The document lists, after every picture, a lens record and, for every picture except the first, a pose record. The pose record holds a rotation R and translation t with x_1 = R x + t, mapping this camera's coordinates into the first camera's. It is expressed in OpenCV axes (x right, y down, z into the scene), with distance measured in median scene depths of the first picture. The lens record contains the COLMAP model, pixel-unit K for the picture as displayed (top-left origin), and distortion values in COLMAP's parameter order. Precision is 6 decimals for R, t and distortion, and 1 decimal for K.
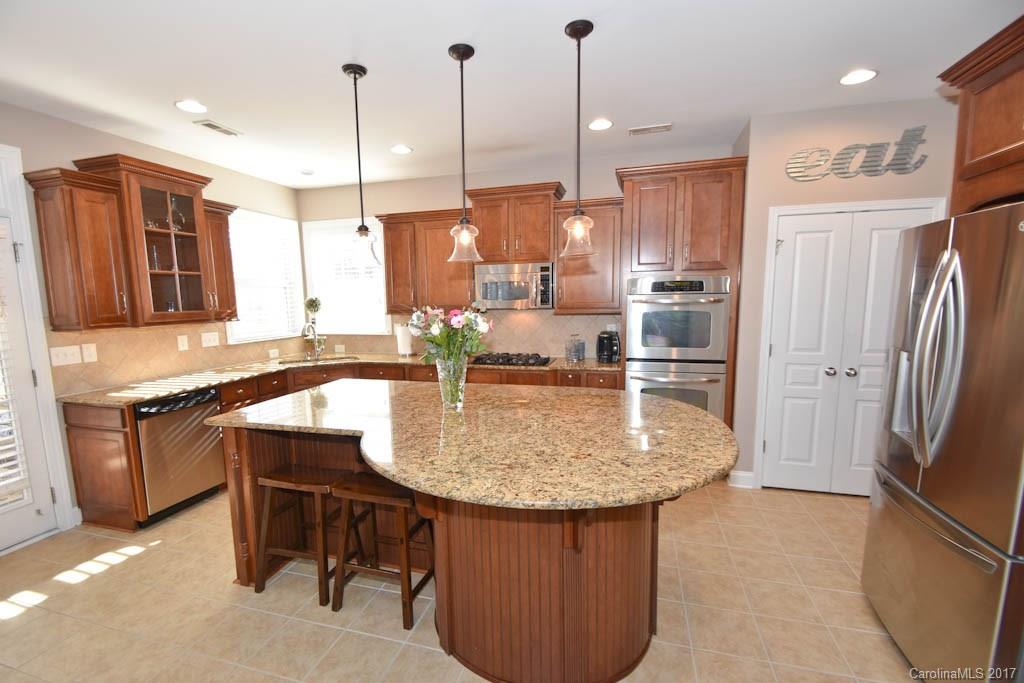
lens RADIAL K [[452.3, 0, 494.6], [0, 452.3, 355.3], [0, 0, 1]] dist [-0.003131, -0.000992]
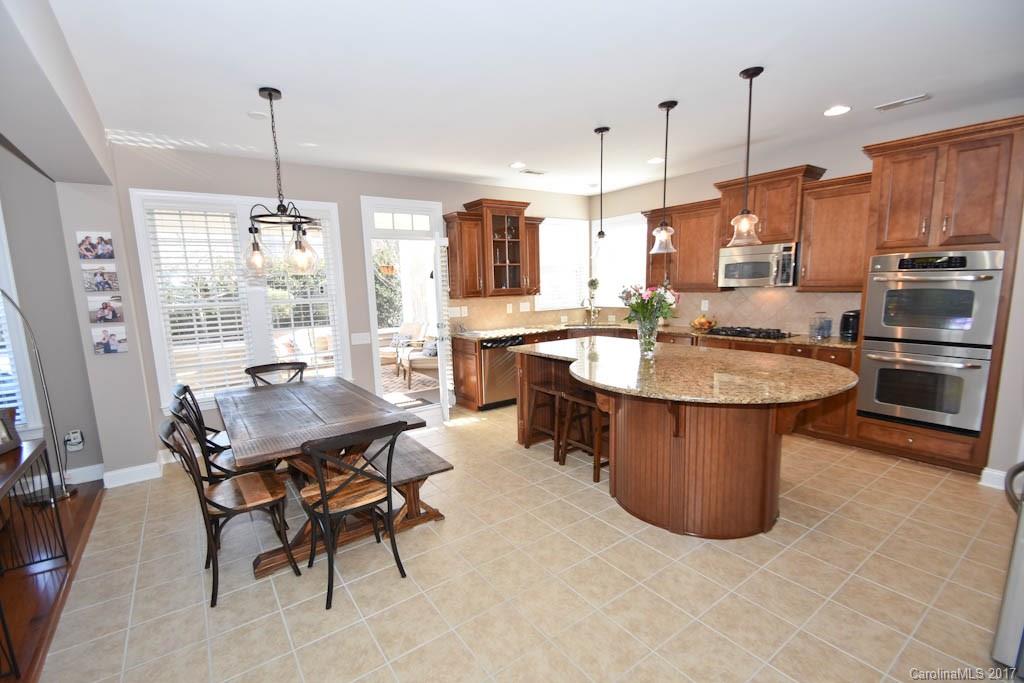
lens RADIAL K [[456.9, 0, 497.4], [0, 456.9, 355.5], [0, 0, 1]] dist [-0.012592, -0.000801]
pose [[0.780438, 0.090310, -0.618677, 0.312926], [-0.062244, 0.995820, 0.066844, 0.035004], [0.622128, -0.013658, 0.782797, -0.312799]]
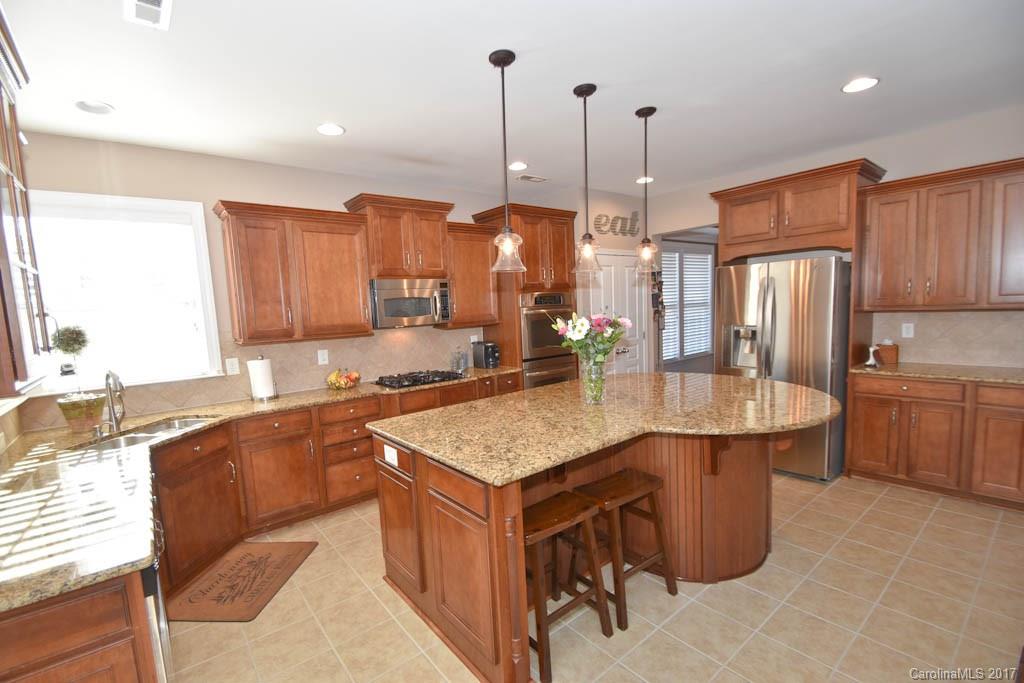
lens RADIAL K [[452.3, 0, 494.6], [0, 452.3, 355.3], [0, 0, 1]] dist [-0.003131, -0.000992]
pose [[0.581063, -0.095878, 0.808191, -0.791034], [0.144894, 0.989359, 0.013196, -0.036727], [-0.800857, 0.109434, 0.588772, 0.386540]]
